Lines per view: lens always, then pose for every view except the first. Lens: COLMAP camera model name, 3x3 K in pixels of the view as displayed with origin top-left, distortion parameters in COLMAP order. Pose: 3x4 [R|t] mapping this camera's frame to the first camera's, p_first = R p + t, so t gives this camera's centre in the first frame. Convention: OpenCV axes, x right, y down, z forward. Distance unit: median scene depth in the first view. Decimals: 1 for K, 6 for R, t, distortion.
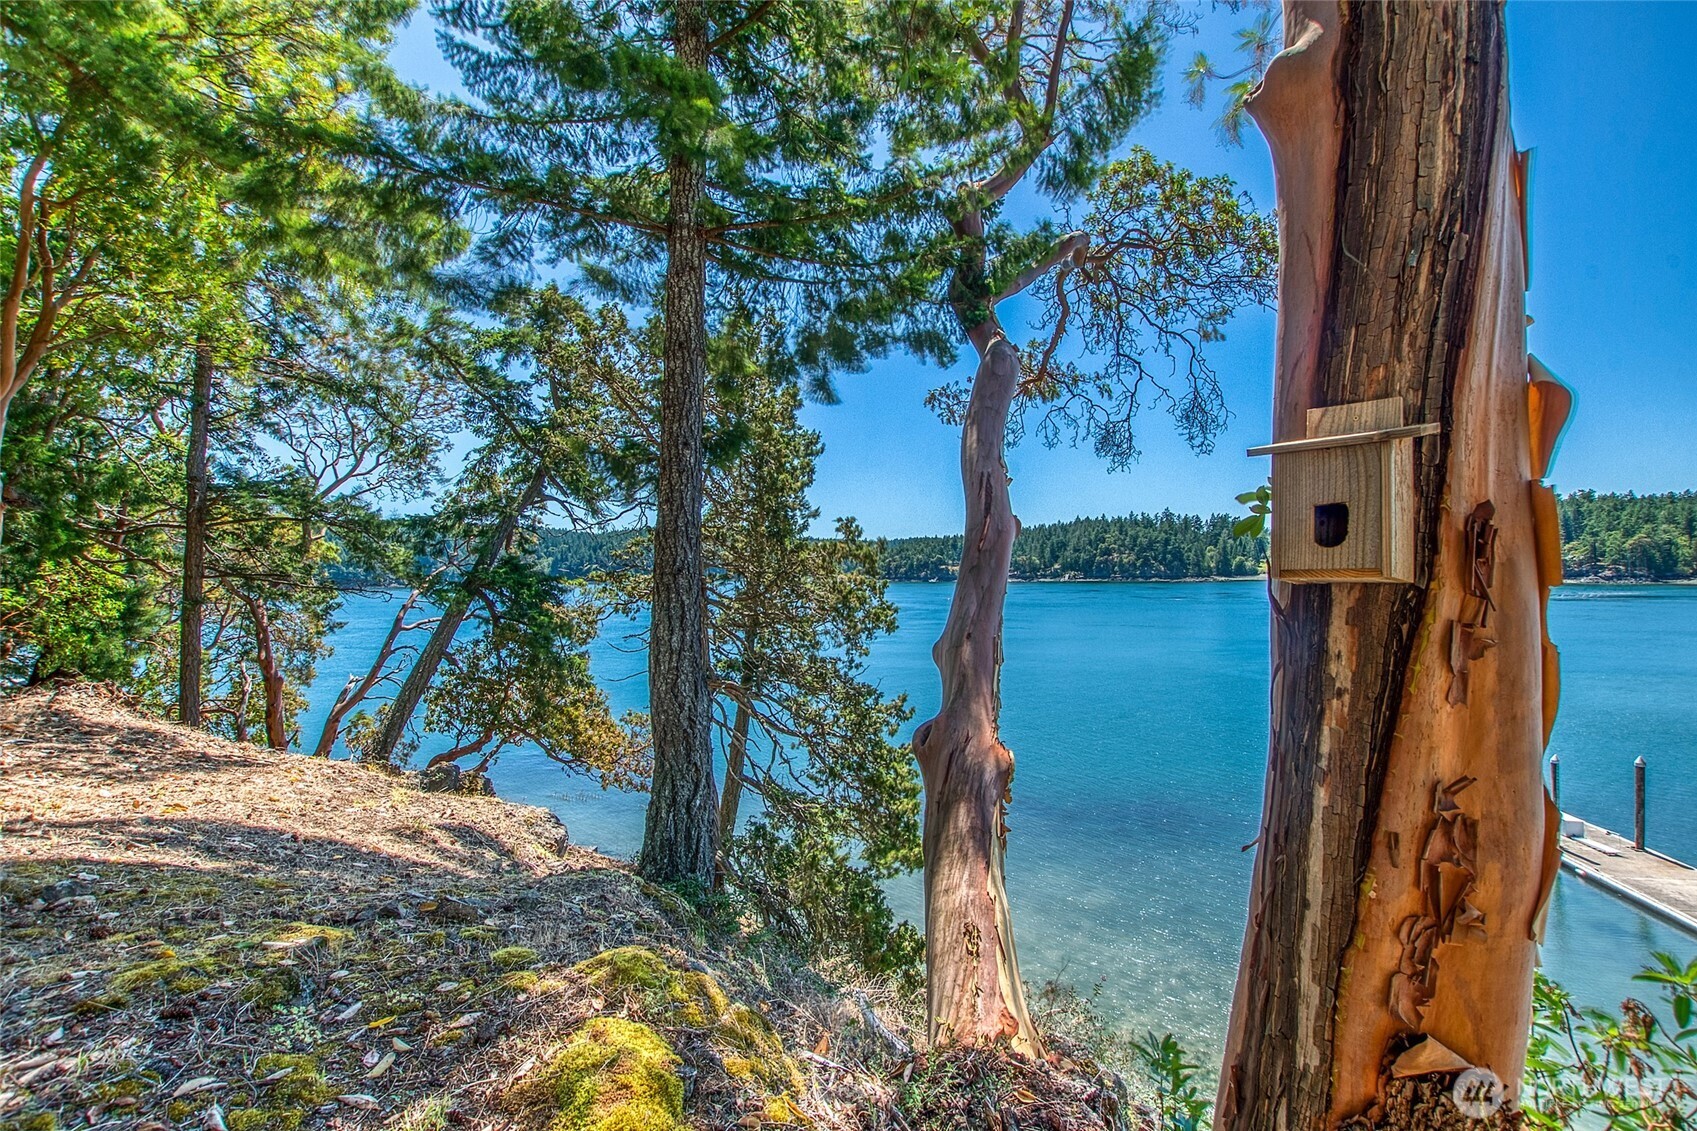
lens RADIAL K [[761.2, 0, 851.0], [0, 761.2, 561.2], [0, 0, 1]] dist [-0.020635, 0.005851]
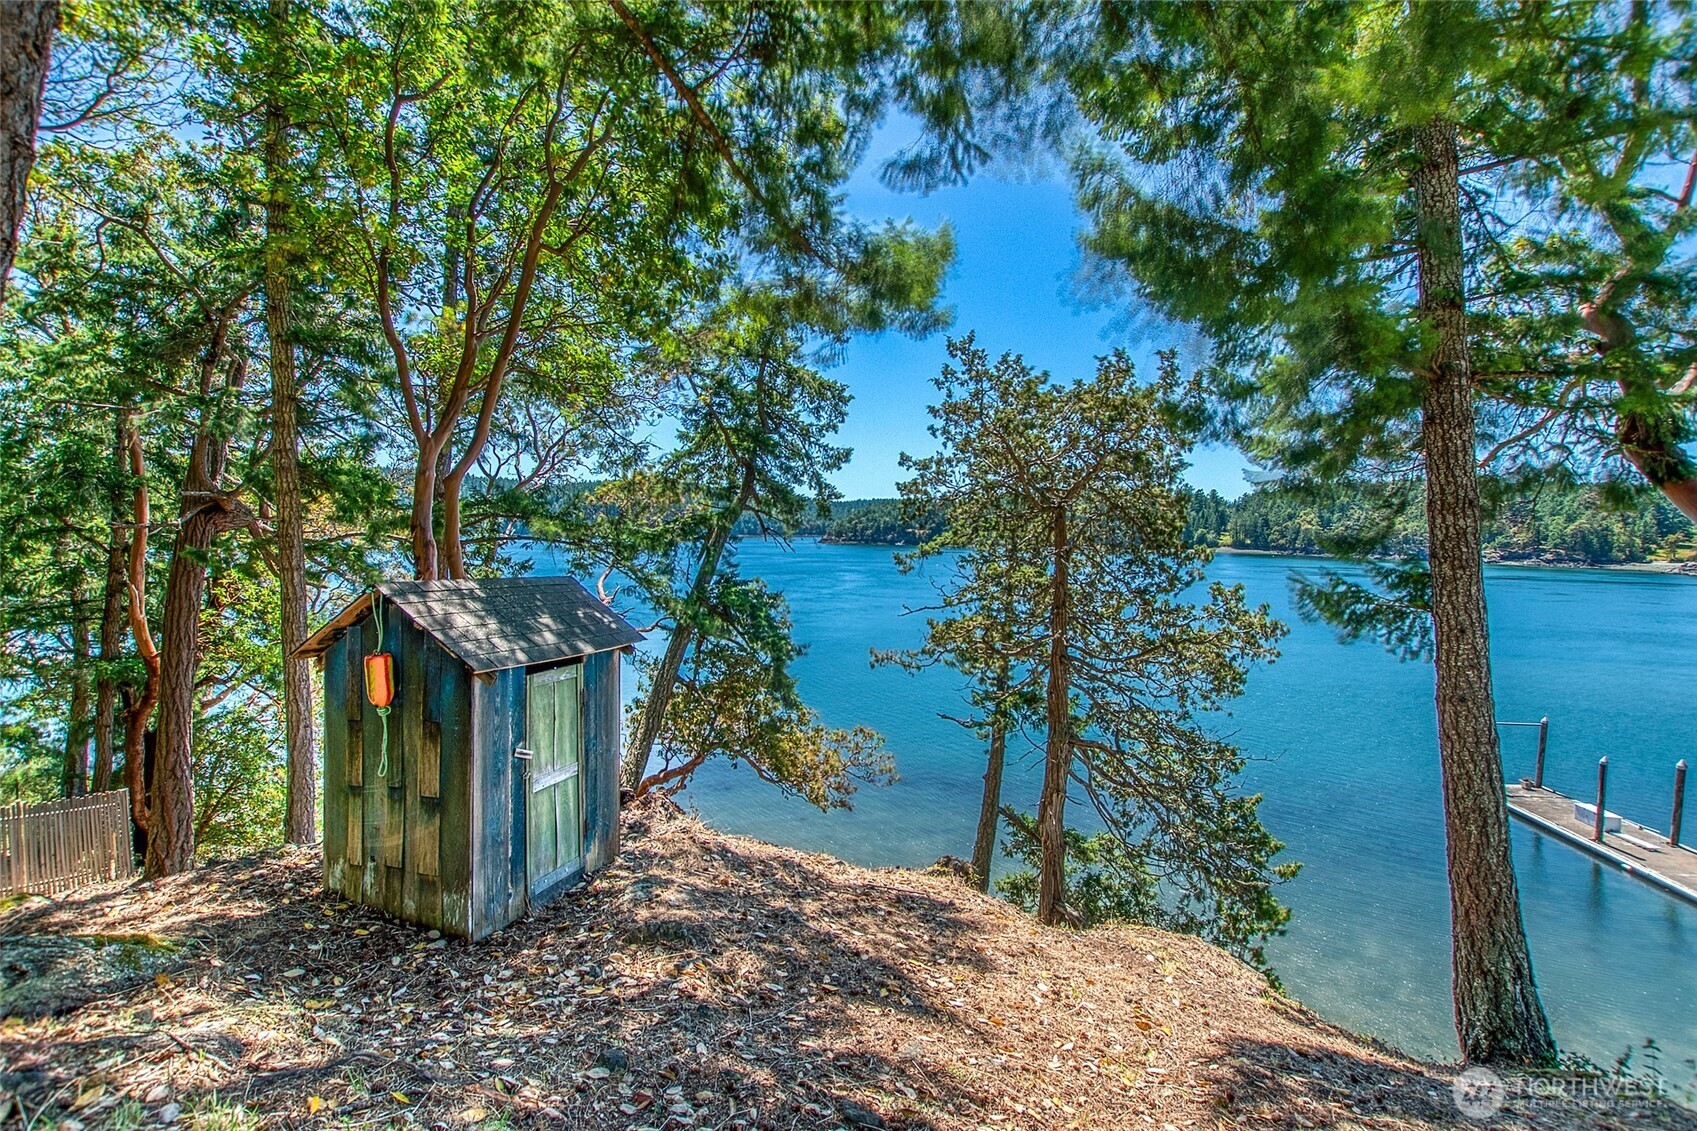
lens RADIAL K [[761.2, 0, 858.7], [0, 761.2, 566.6], [0, 0, 1]] dist [-0.020635, 0.005851]
pose [[0.998322, 0.025603, 0.051940, -0.892632], [-0.028541, 0.997987, 0.056635, -0.200988], [-0.050386, -0.058022, 0.997043, 0.071046]]
